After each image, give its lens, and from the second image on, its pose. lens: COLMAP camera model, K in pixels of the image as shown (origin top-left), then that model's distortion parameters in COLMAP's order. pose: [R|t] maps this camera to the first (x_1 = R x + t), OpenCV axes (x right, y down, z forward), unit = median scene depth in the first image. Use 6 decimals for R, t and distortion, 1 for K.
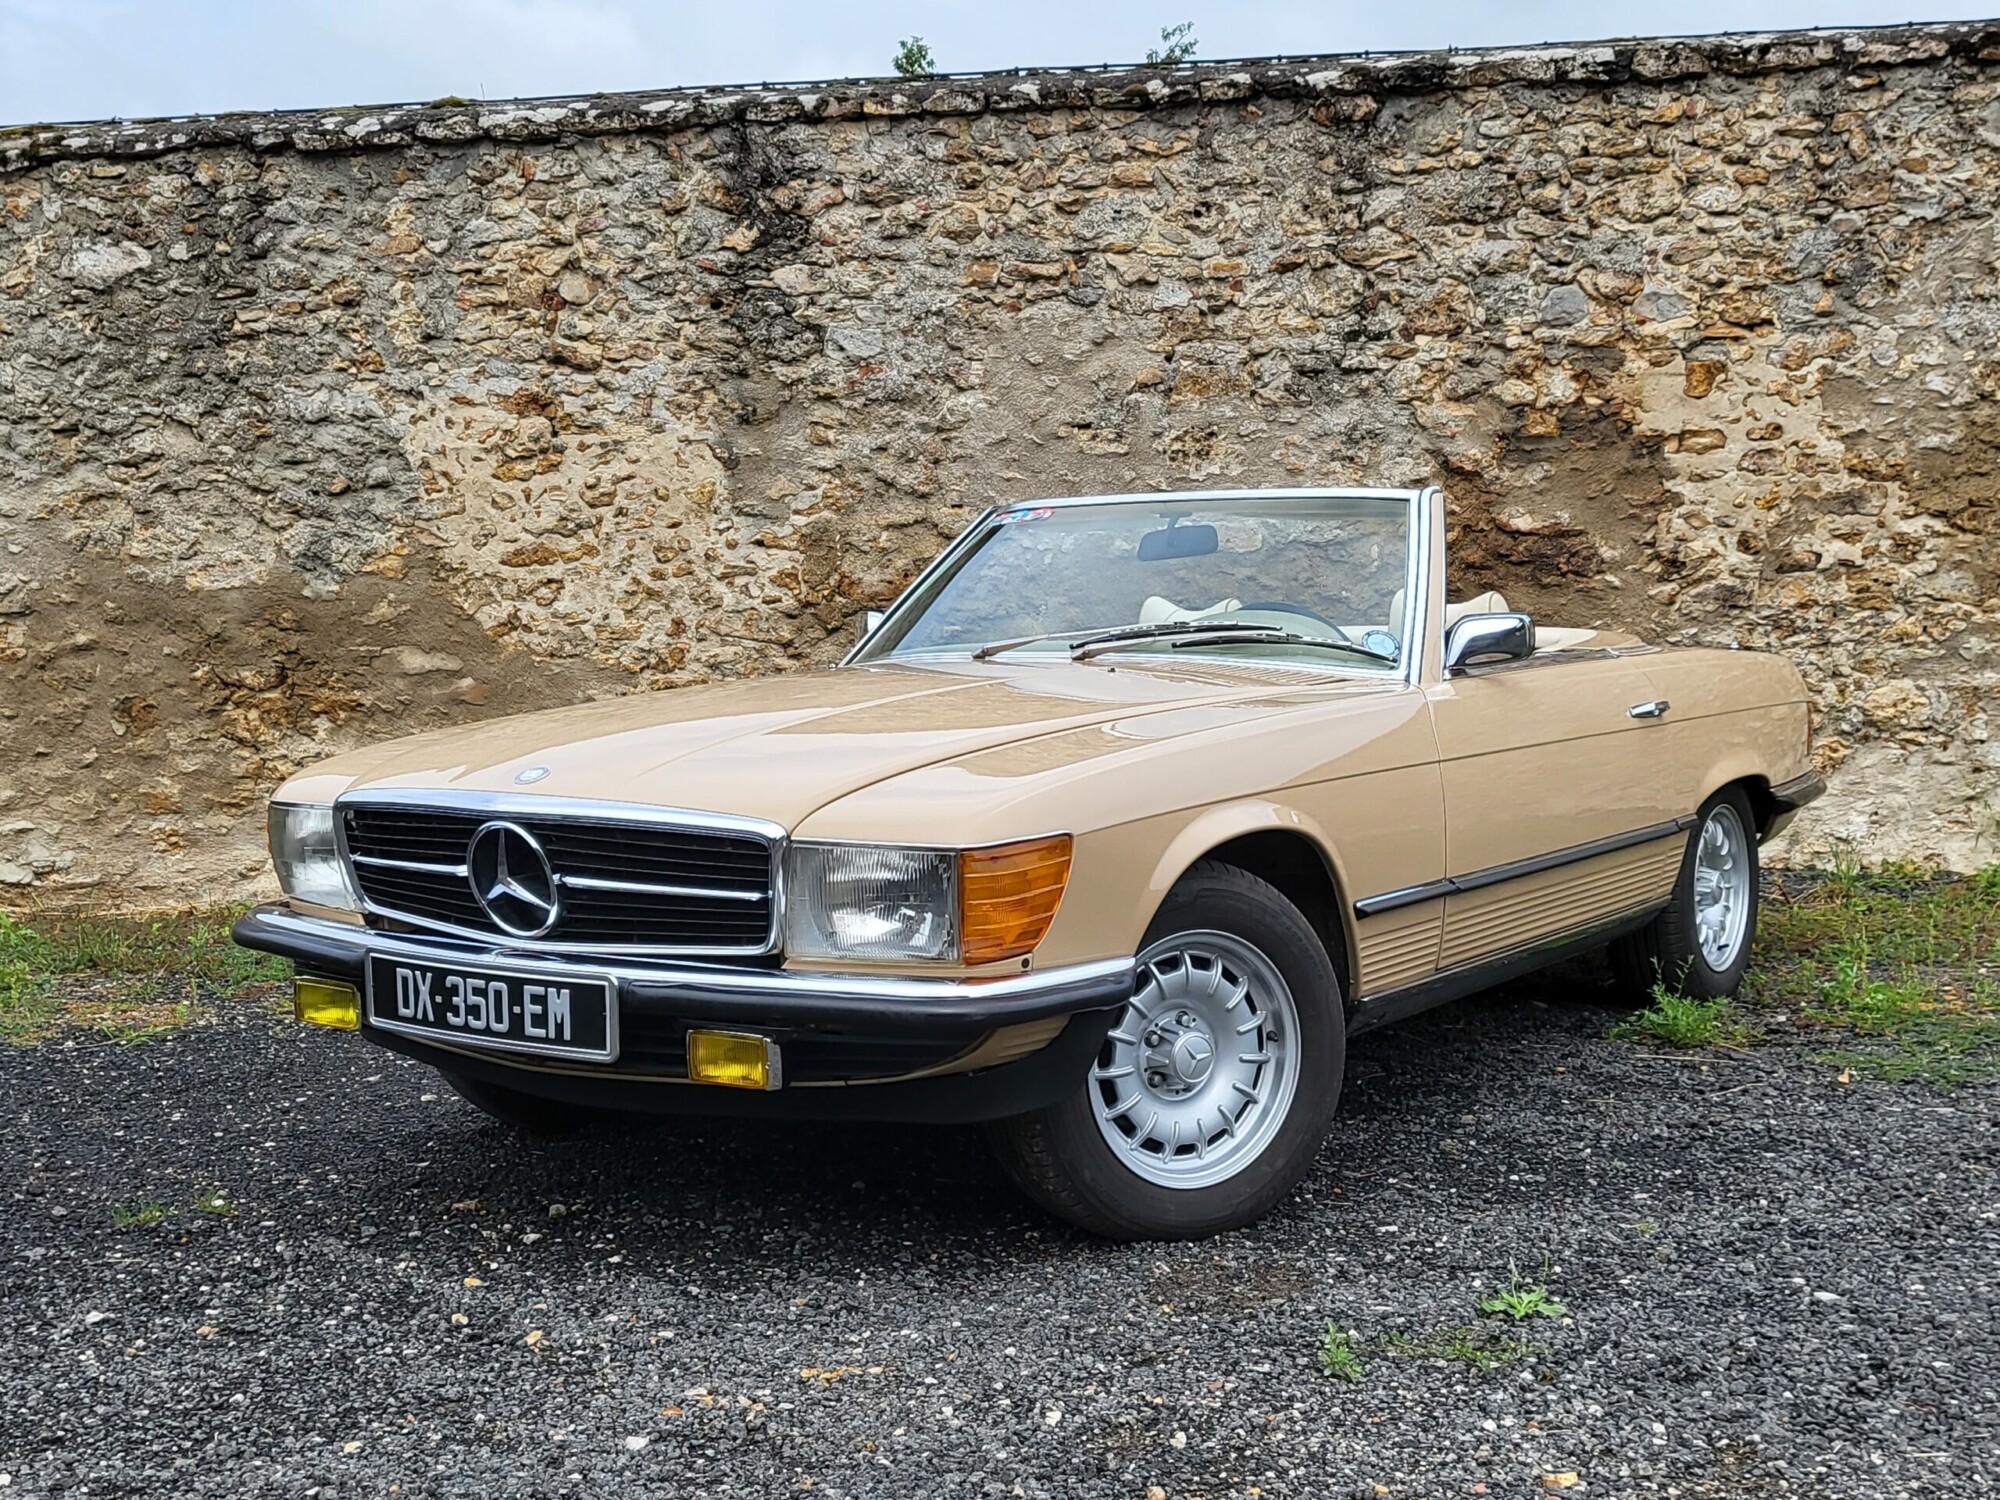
lens RADIAL K [[2337.7, 0, 985.3], [0, 2337.7, 736.2], [0, 0, 1]] dist [-0.004719, 0.000000]
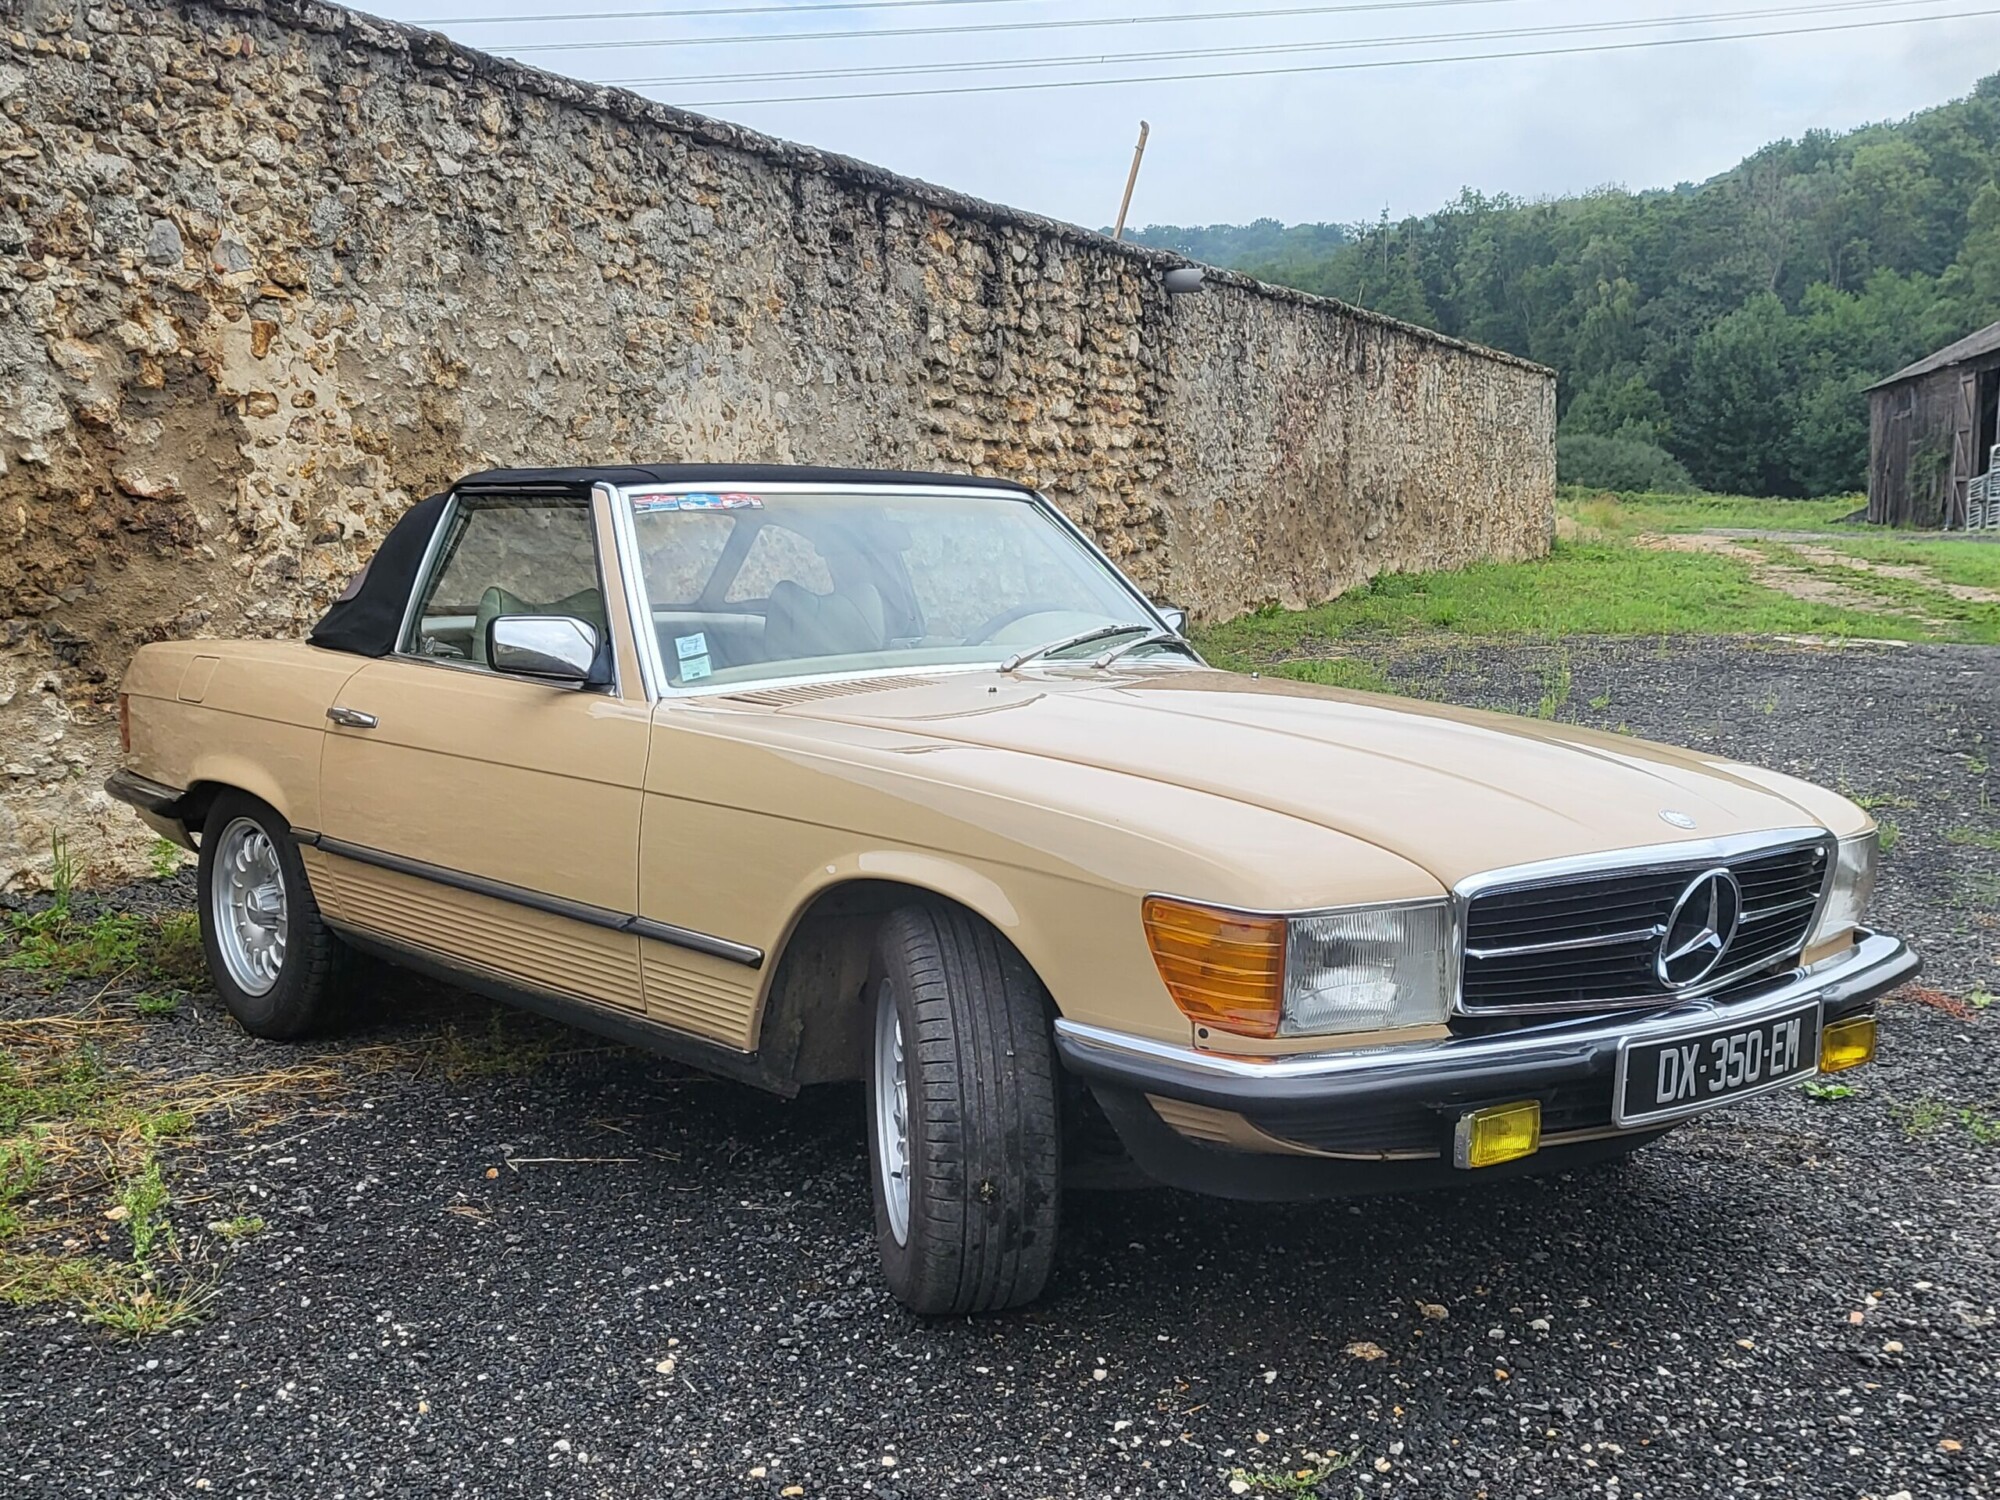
lens RADIAL K [[2337.7, 0, 979.1], [0, 2337.7, 780.9], [0, 0, 1]] dist [-0.004719, 0.000000]
pose [[0.254753, -0.095831, 0.962246, -0.547848], [0.043135, 0.995213, 0.087694, -0.044458], [-0.966044, 0.019166, 0.257667, 0.473734]]
